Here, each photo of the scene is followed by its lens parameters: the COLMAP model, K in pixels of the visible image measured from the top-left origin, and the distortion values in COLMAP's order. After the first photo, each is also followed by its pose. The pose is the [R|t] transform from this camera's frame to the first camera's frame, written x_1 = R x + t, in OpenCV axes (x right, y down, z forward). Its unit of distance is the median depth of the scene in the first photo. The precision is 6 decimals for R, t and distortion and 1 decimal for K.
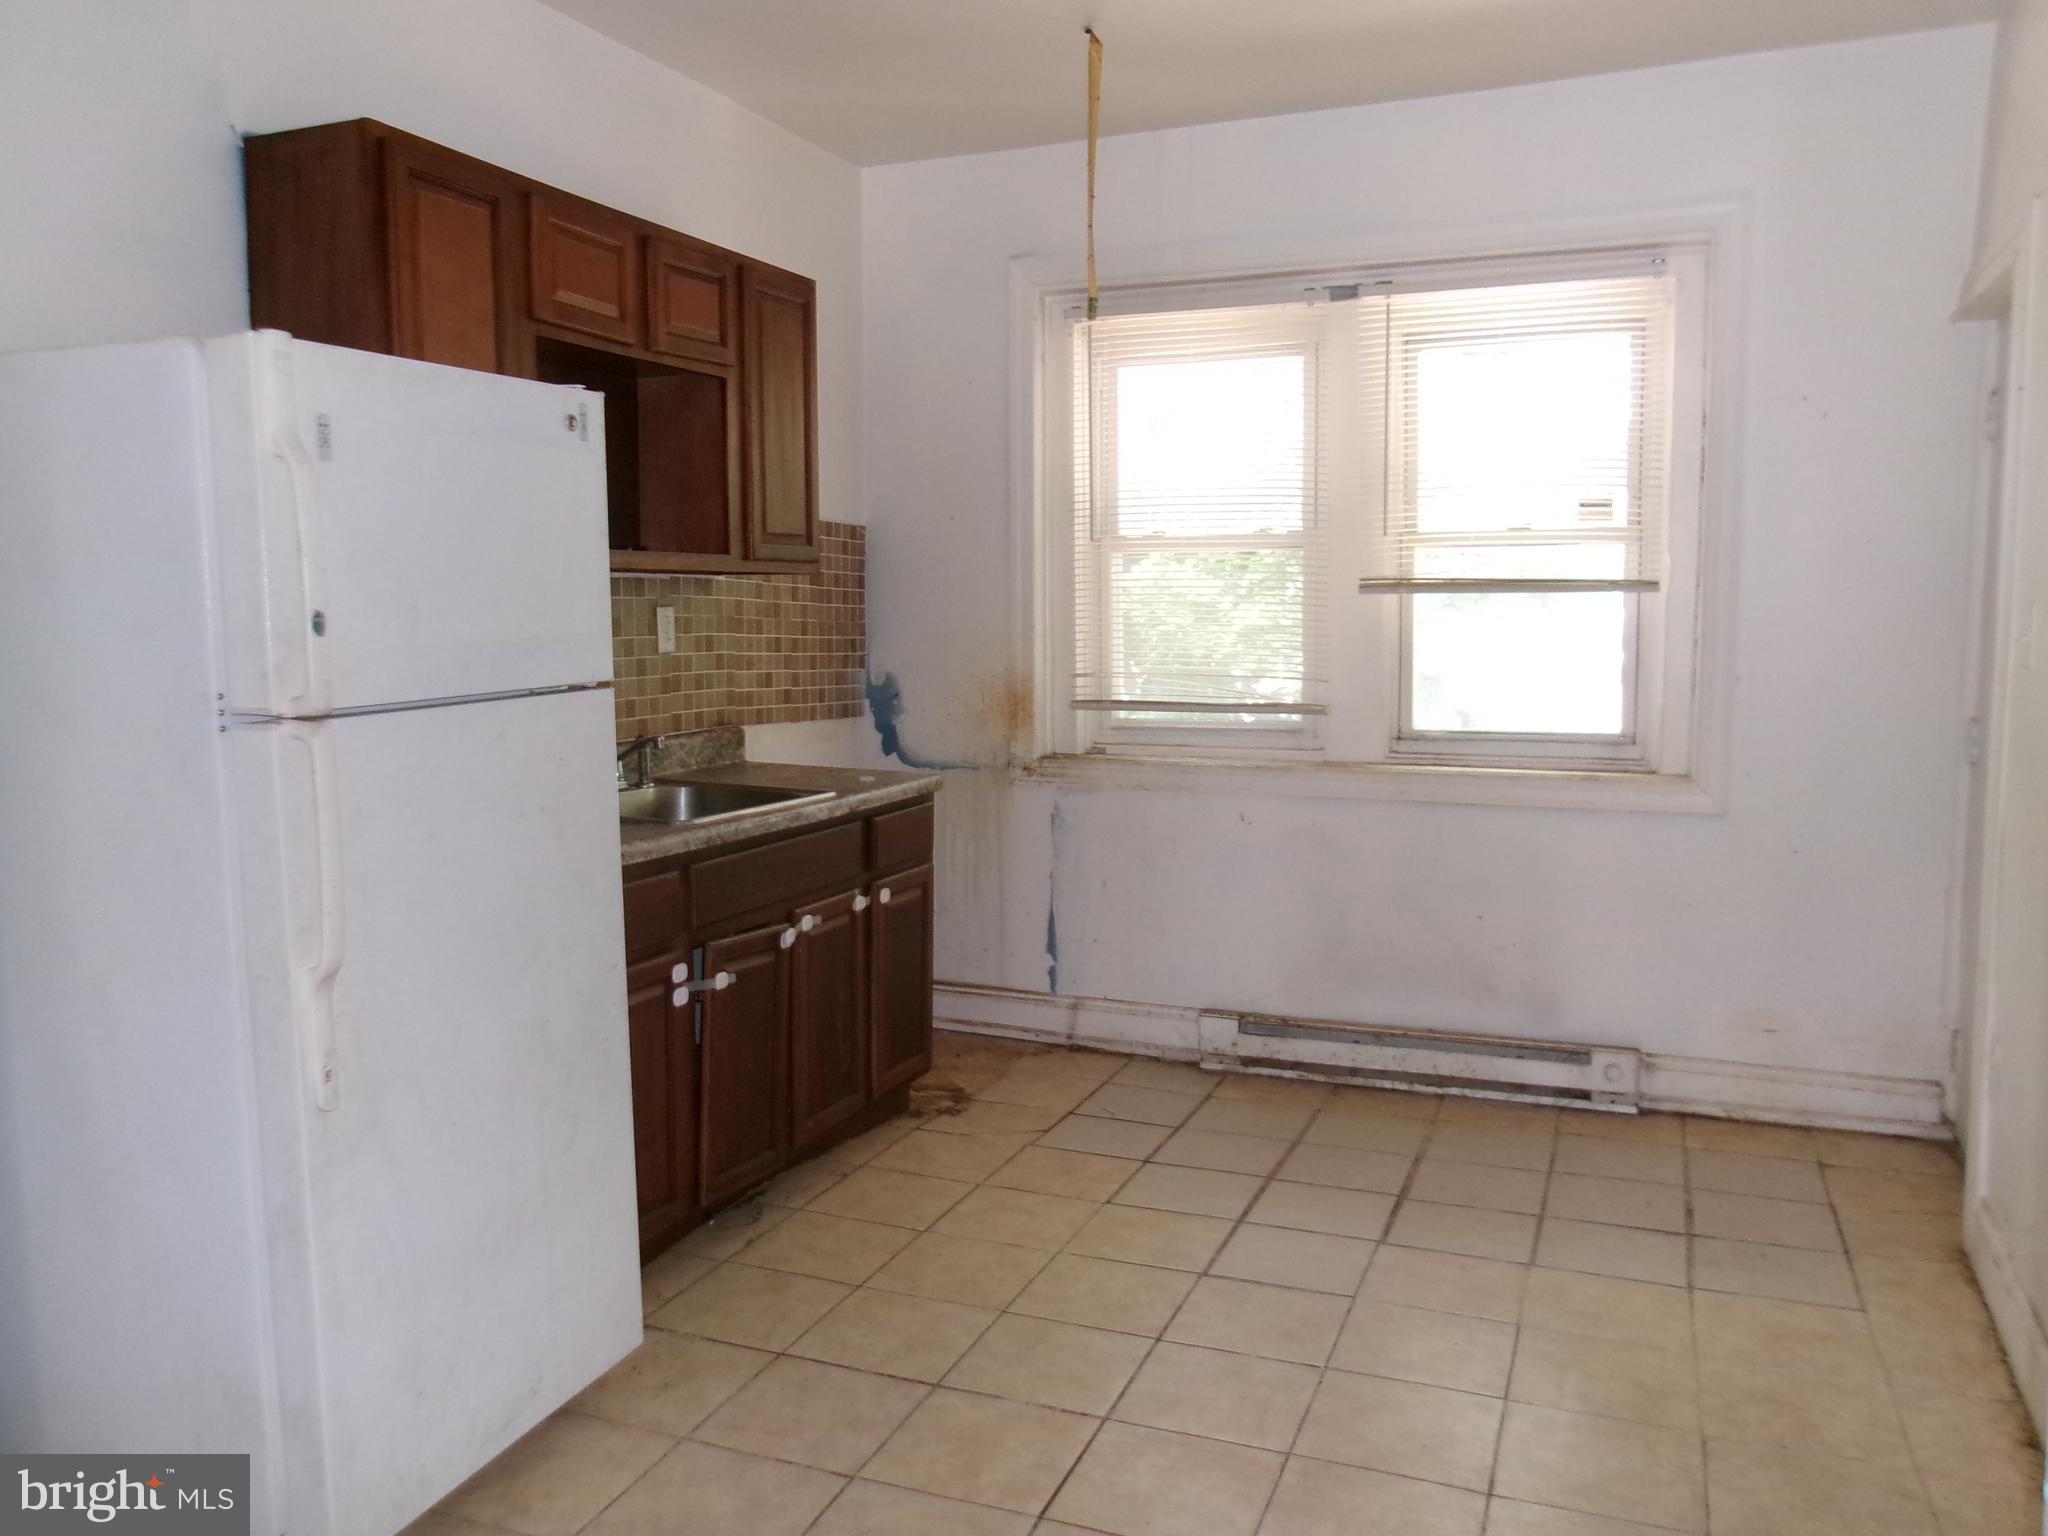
lens RADIAL K [[1583.5, 0, 1036.4], [0, 1583.5, 757.9], [0, 0, 1]] dist [-0.039897, 0.049947]
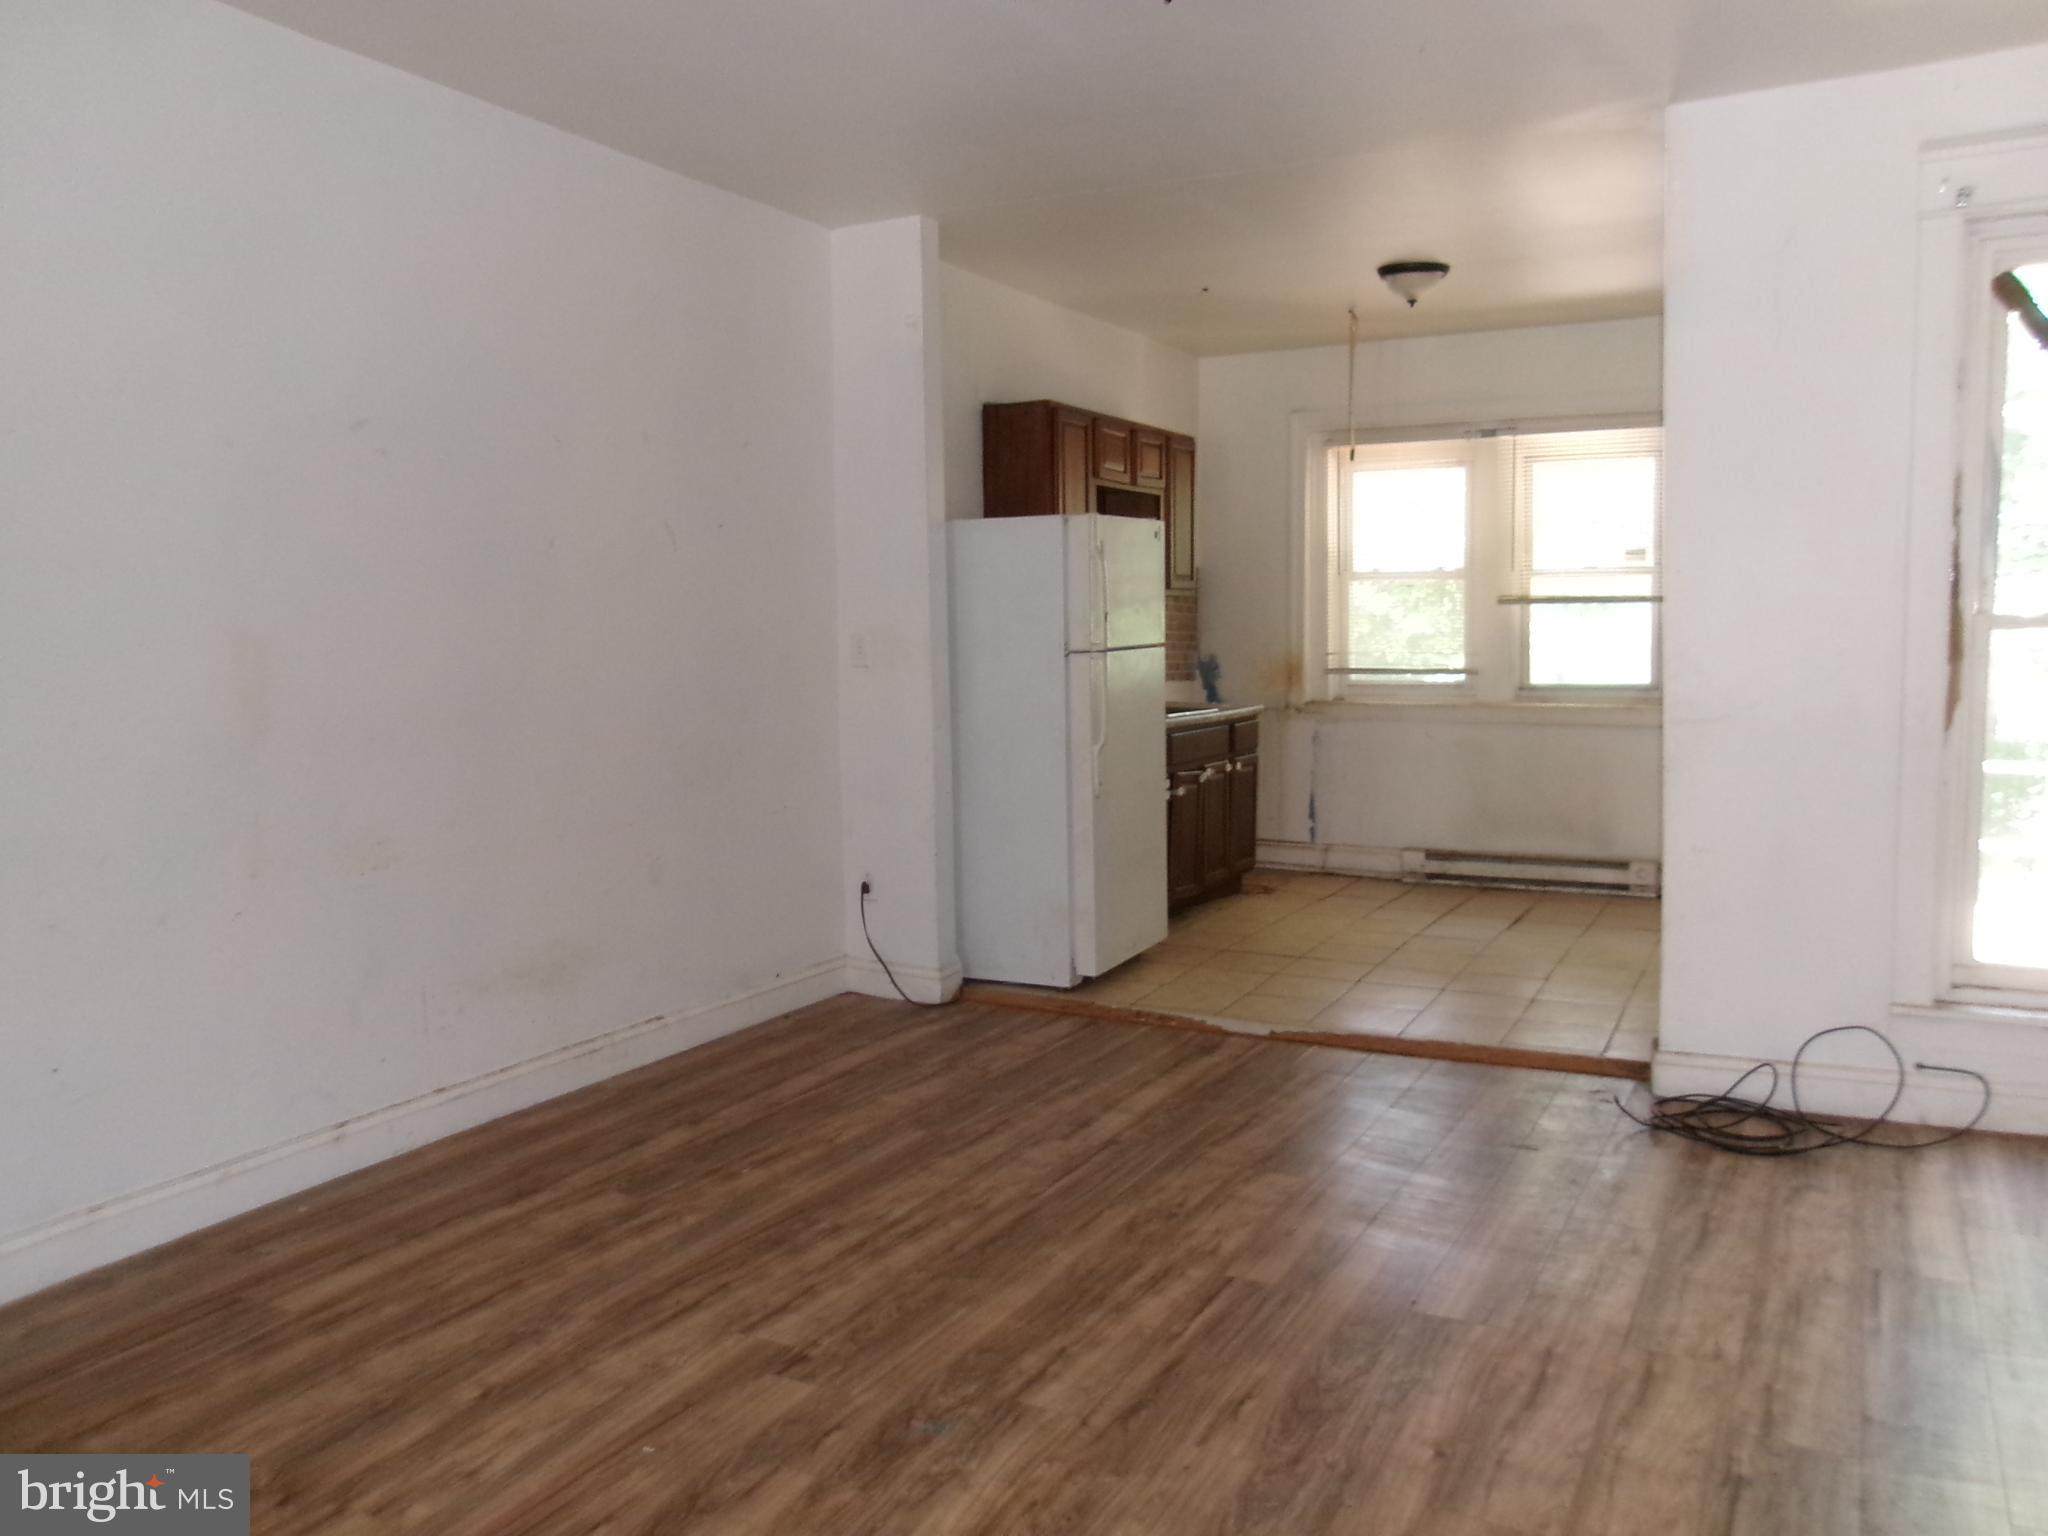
lens RADIAL K [[1583.5, 0, 1019.8], [0, 1583.5, 769.1], [0, 0, 1]] dist [-0.039897, 0.049947]
pose [[0.994376, 0.003764, -0.105845, -0.131038], [-0.004012, 0.999990, -0.002132, 0.080649], [0.105836, 0.002544, 0.994380, -0.765703]]
